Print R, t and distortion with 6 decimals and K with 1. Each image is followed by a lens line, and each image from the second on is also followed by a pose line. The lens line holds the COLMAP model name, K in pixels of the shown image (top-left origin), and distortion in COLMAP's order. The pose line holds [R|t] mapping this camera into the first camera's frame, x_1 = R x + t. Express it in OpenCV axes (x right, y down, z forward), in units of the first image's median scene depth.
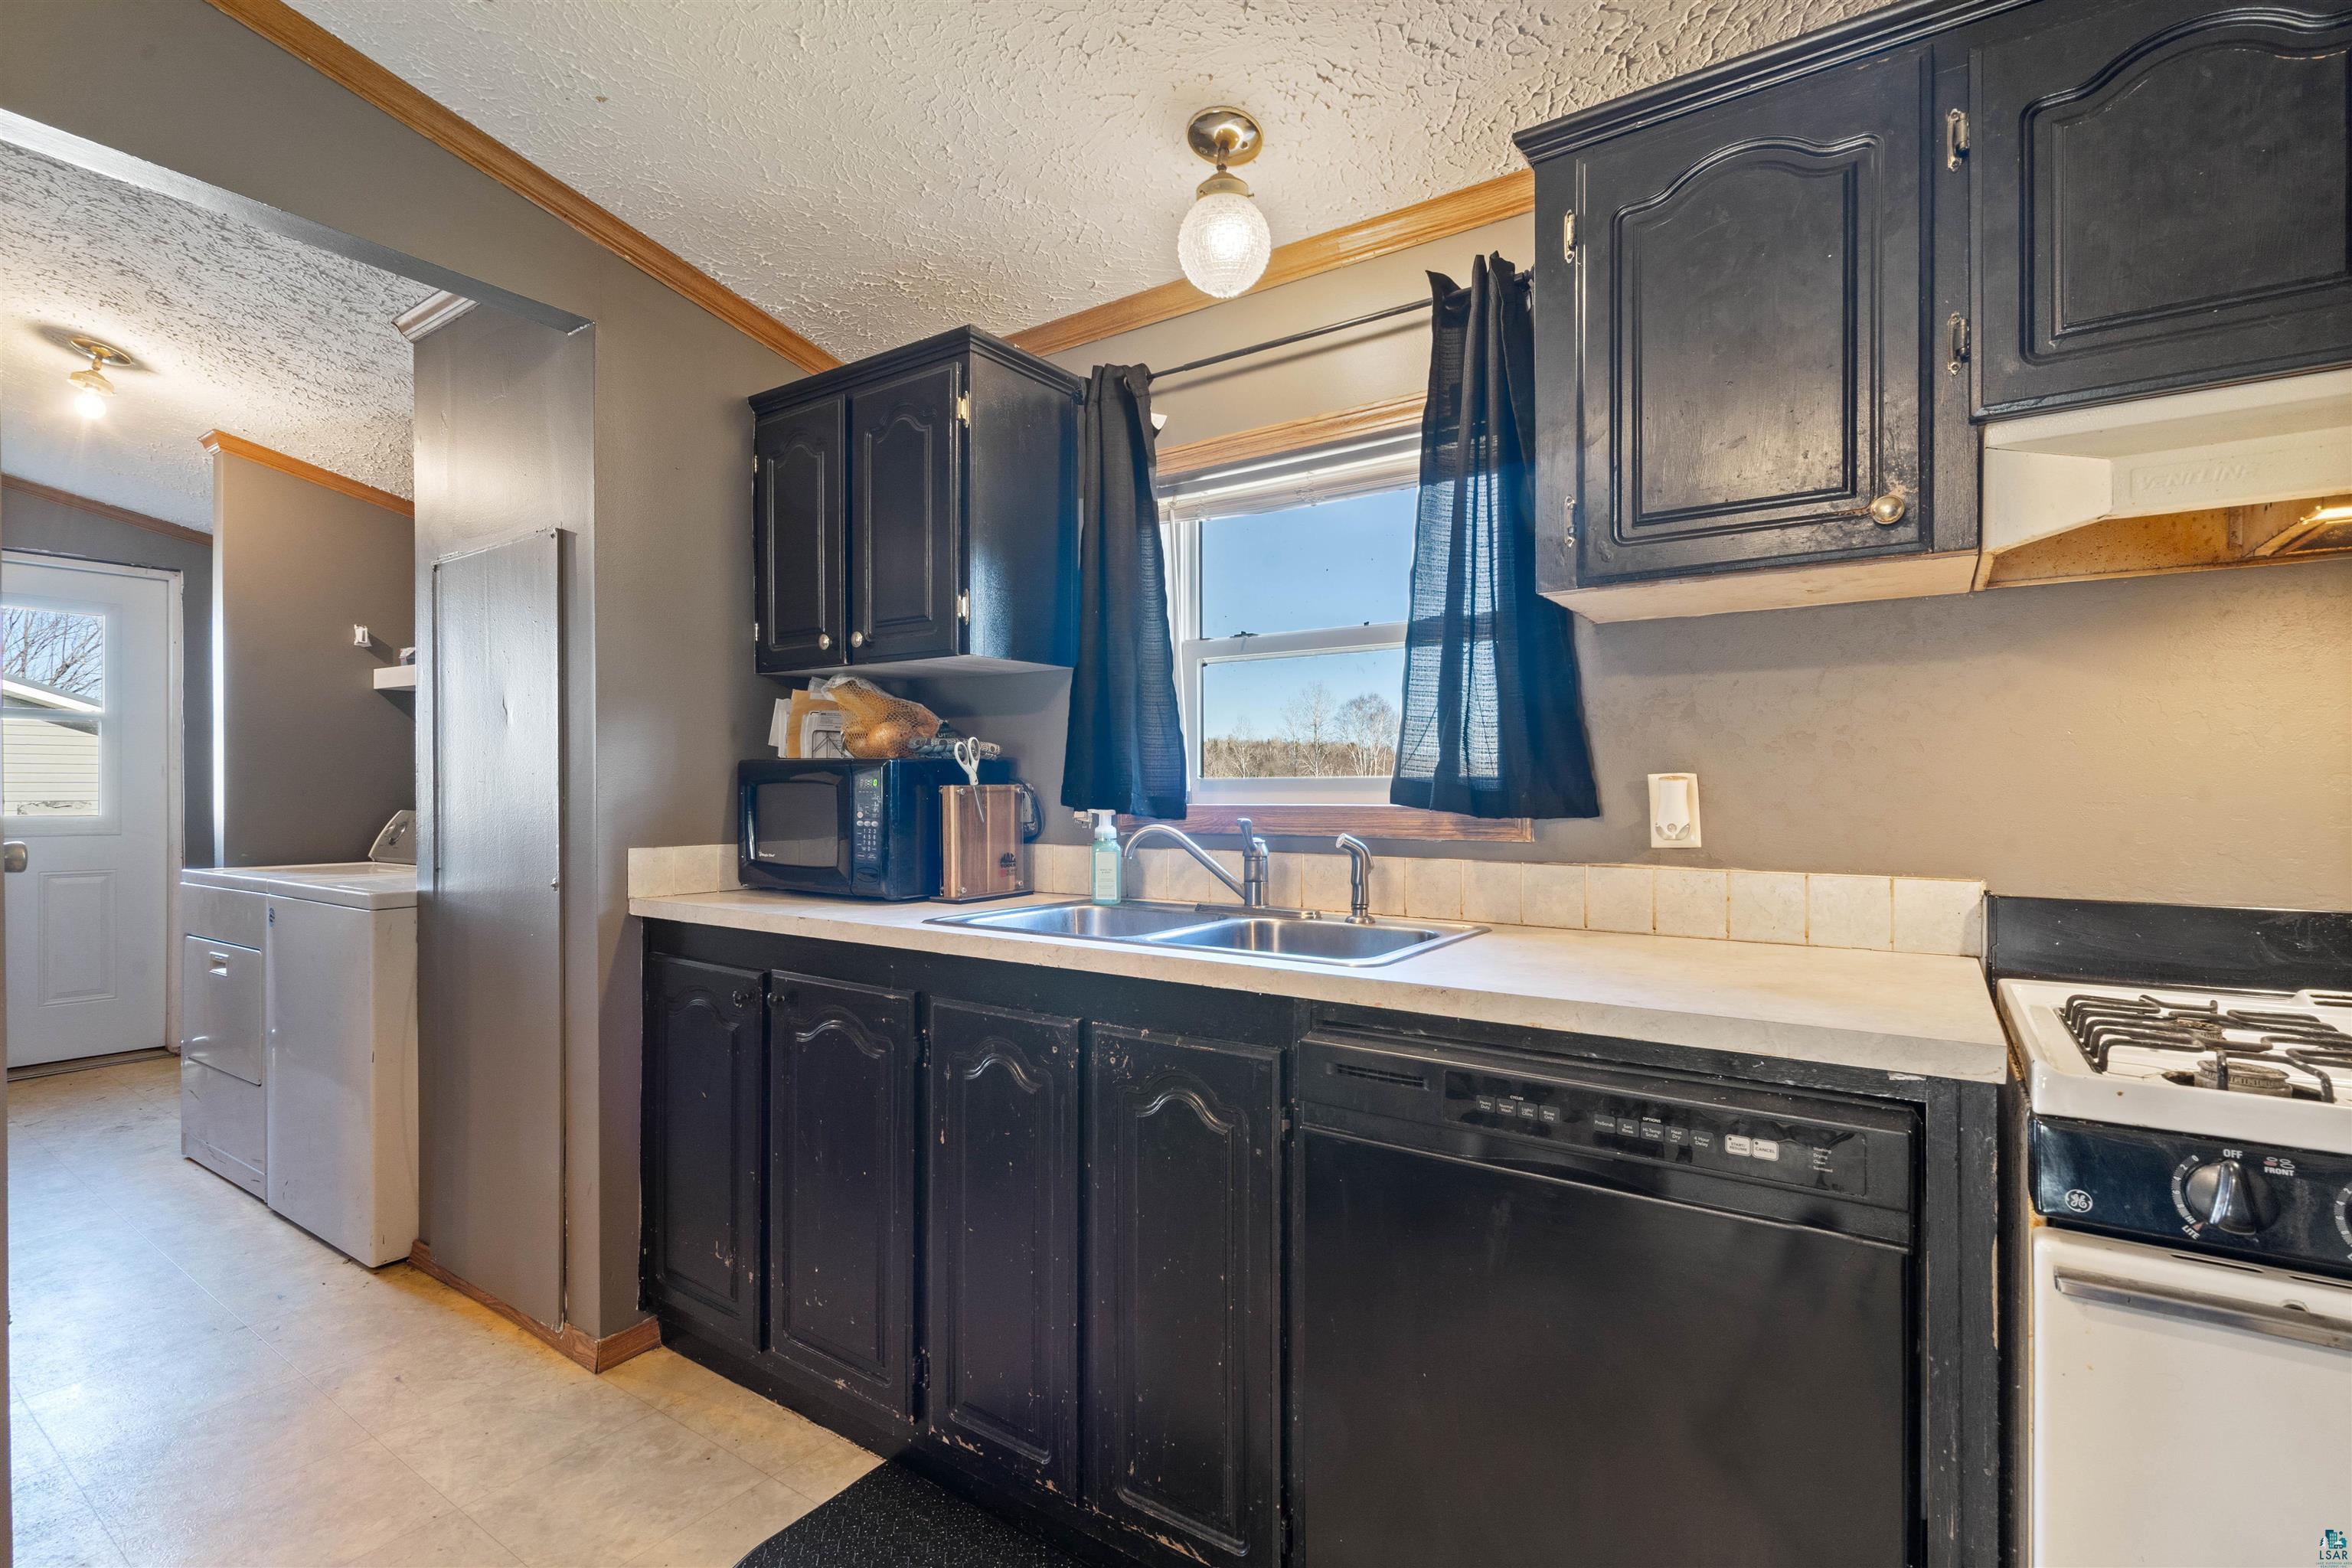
lens RADIAL K [[1079.1, 0, 1169.5], [0, 1079.1, 789.2], [0, 0, 1]] dist [-0.007561, 0.002503]
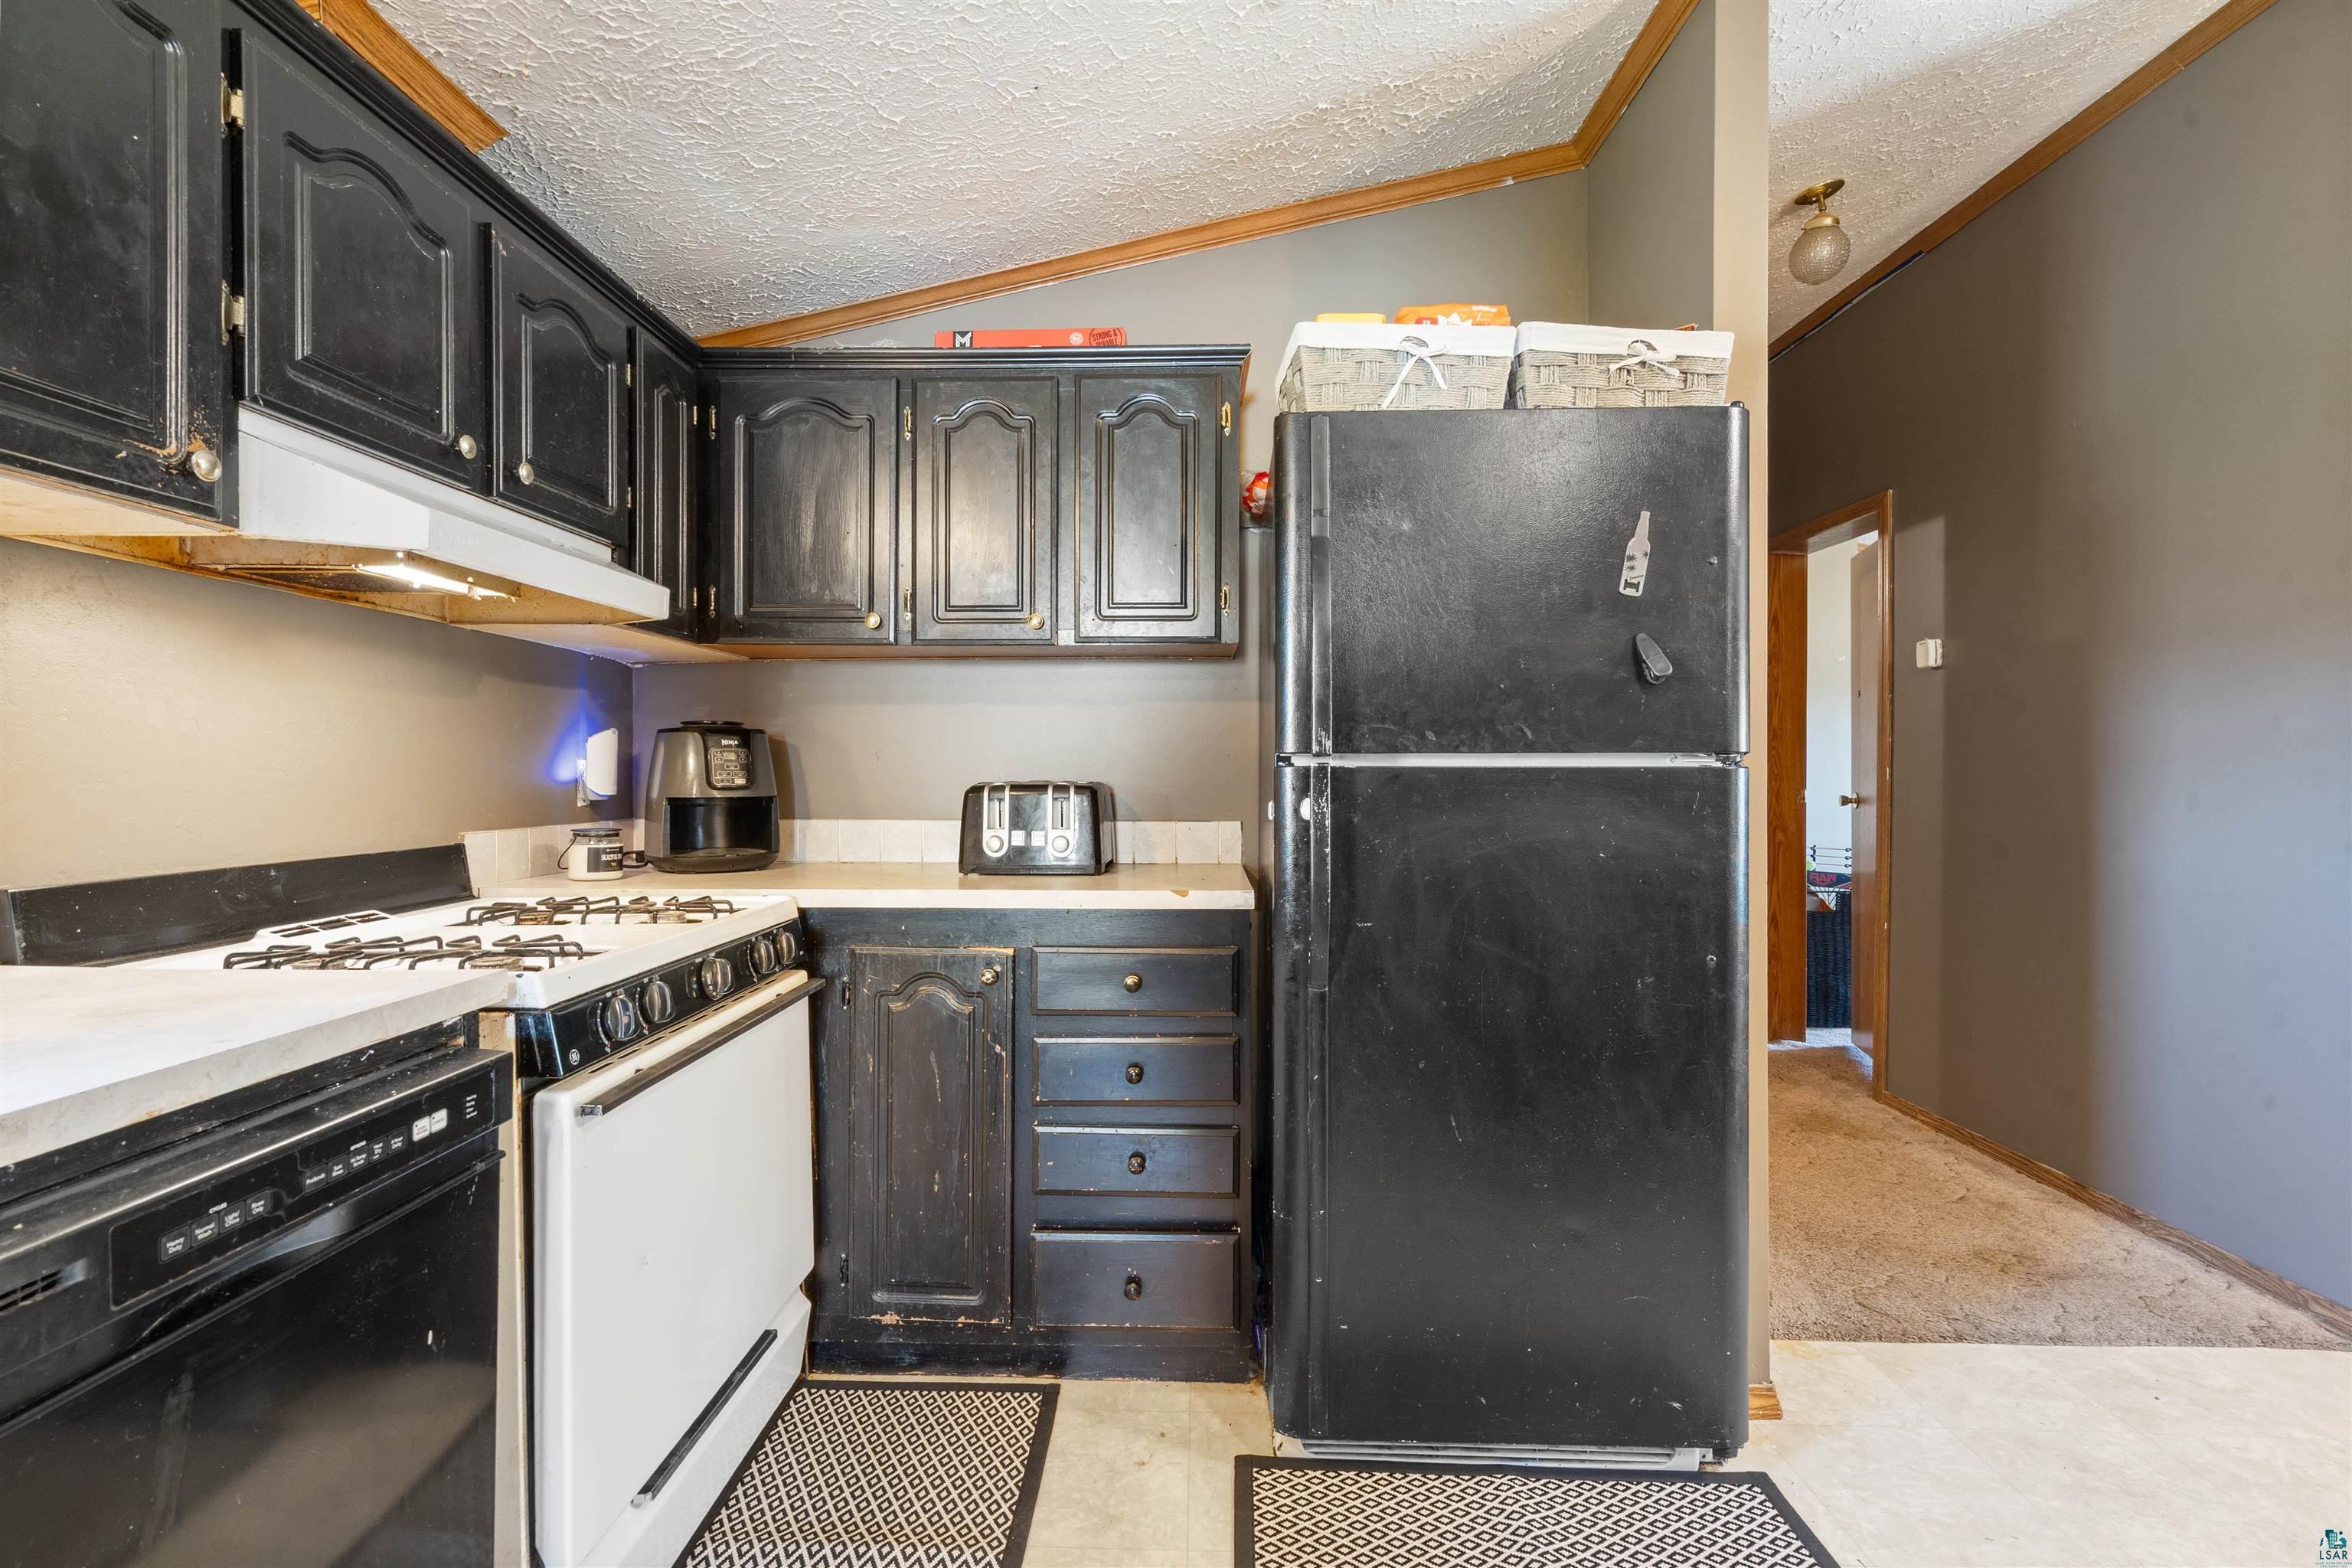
lens RADIAL K [[1079.1, 0, 1174.3], [0, 1079.1, 773.7], [0, 0, 1]] dist [-0.007561, 0.002503]
pose [[-0.543603, -0.002000, 0.839340, -0.396043], [0.004597, 0.999975, 0.005360, 0.004369], [-0.839330, 0.006772, -0.543580, 0.575275]]
